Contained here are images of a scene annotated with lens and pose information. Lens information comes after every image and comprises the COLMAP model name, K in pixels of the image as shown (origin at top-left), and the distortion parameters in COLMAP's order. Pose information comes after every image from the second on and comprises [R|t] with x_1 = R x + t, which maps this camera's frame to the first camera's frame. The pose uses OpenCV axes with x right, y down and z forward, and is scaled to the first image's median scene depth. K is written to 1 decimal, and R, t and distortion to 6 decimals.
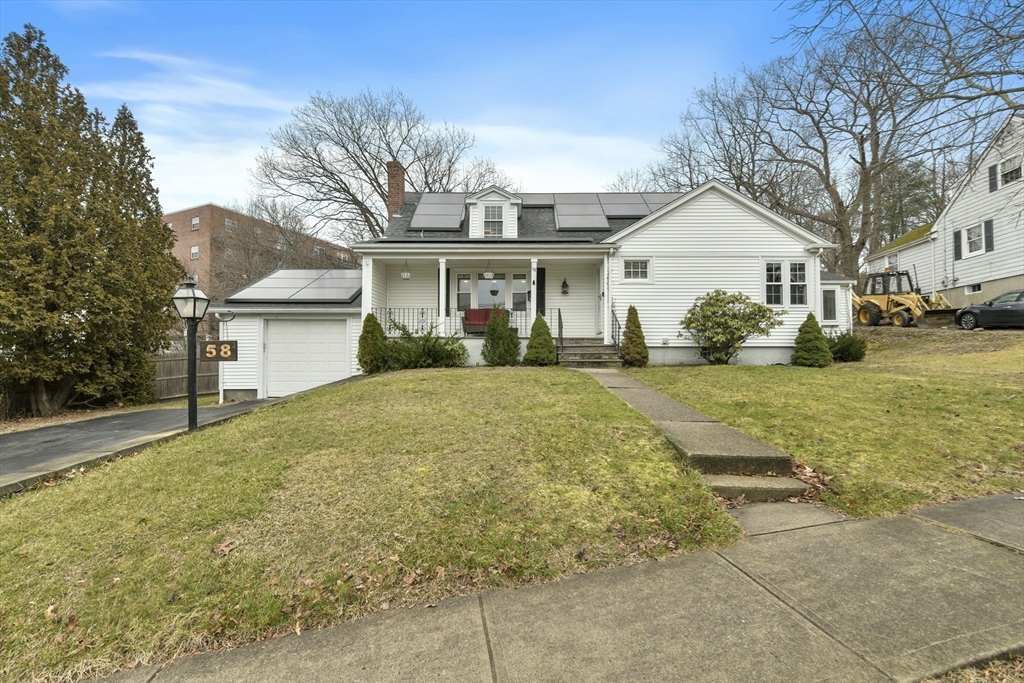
lens RADIAL K [[410.0, 0, 515.0], [0, 410.0, 339.7], [0, 0, 1]] dist [0.001957, 0.000328]
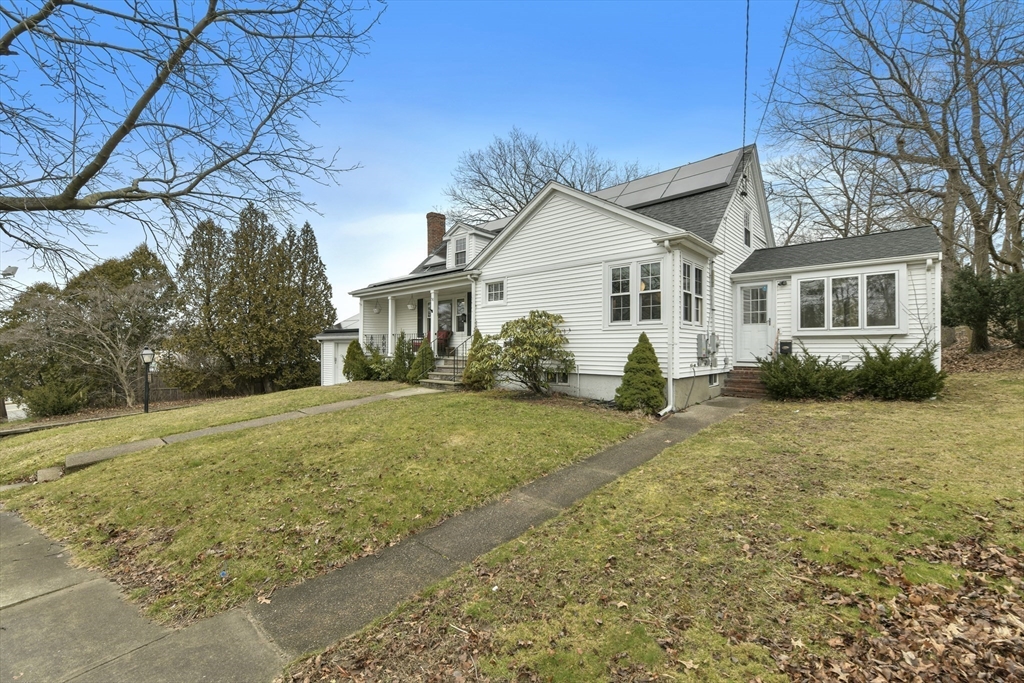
lens RADIAL K [[410.0, 0, 515.0], [0, 410.0, 339.7], [0, 0, 1]] dist [0.001957, 0.000328]
pose [[0.736276, -0.009245, -0.676618, 1.005799], [0.029141, 0.999412, 0.018054, -0.070730], [0.676053, -0.033009, 0.736113, 0.293134]]
